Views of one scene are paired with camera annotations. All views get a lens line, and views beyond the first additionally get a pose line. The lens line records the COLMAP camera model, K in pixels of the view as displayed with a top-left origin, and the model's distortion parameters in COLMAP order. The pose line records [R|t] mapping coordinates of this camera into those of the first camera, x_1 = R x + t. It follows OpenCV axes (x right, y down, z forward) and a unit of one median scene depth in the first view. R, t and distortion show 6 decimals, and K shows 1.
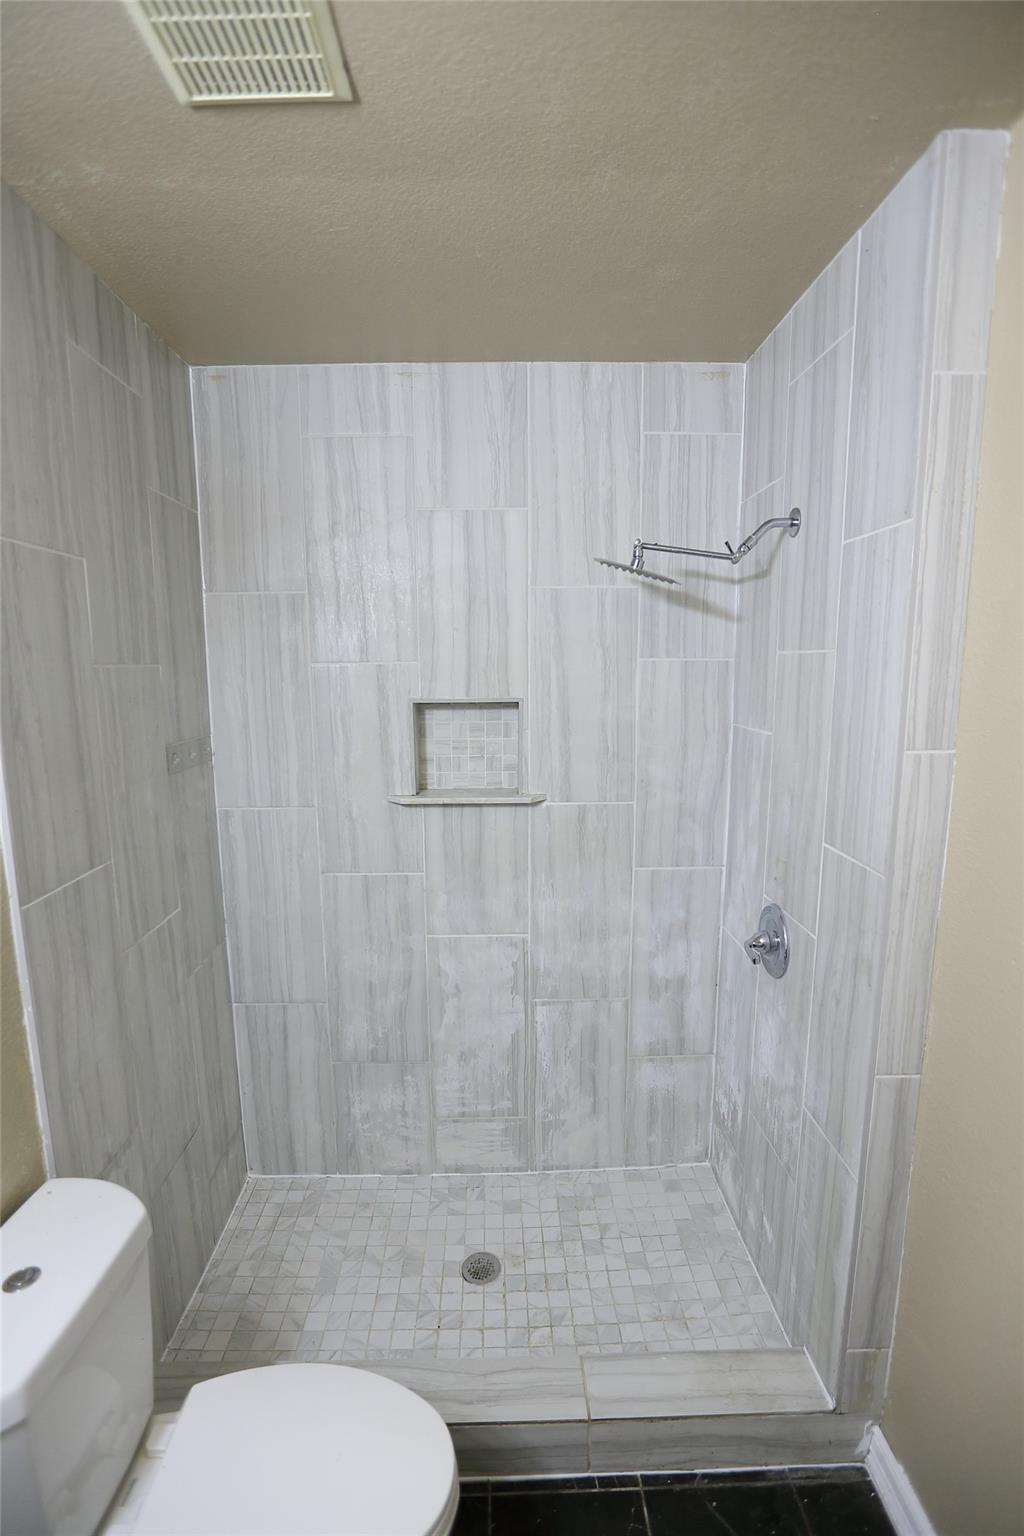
lens RADIAL K [[707.3, 0, 511.7], [0, 707.3, 776.9], [0, 0, 1]] dist [-0.050633, 0.028384]
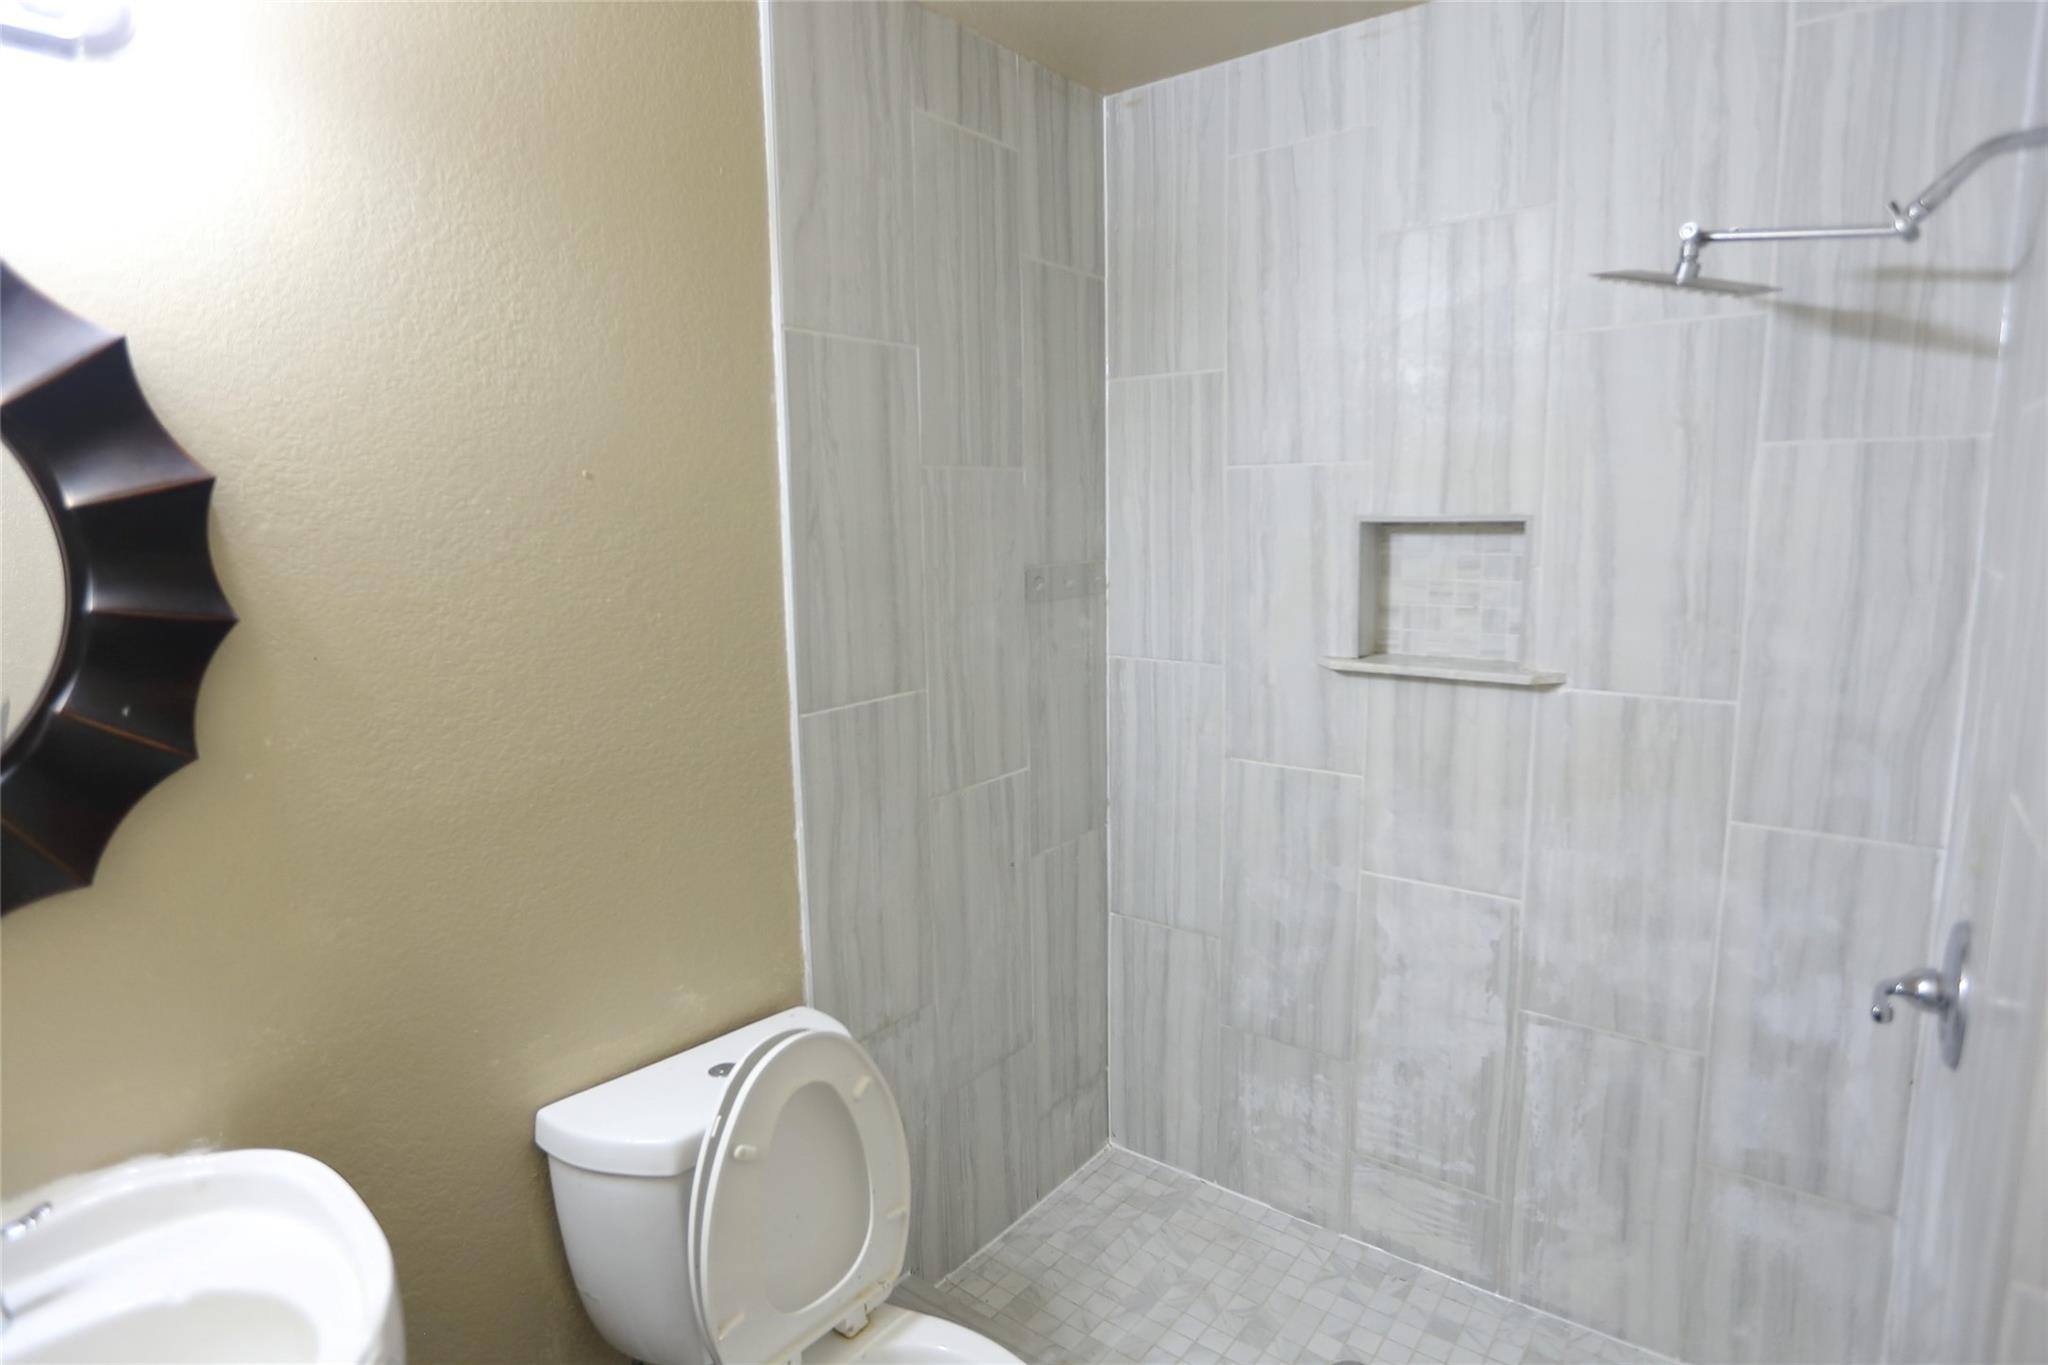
lens RADIAL K [[1051.0, 0, 1023.3], [0, 1051.0, 641.8], [0, 0, 1]] dist [-0.045474, 0.032521]
pose [[0.798254, 0.071462, -0.598066, 0.208141], [-0.080197, 0.996706, 0.012053, 0.023591], [0.596958, 0.038341, 0.801356, 0.010011]]
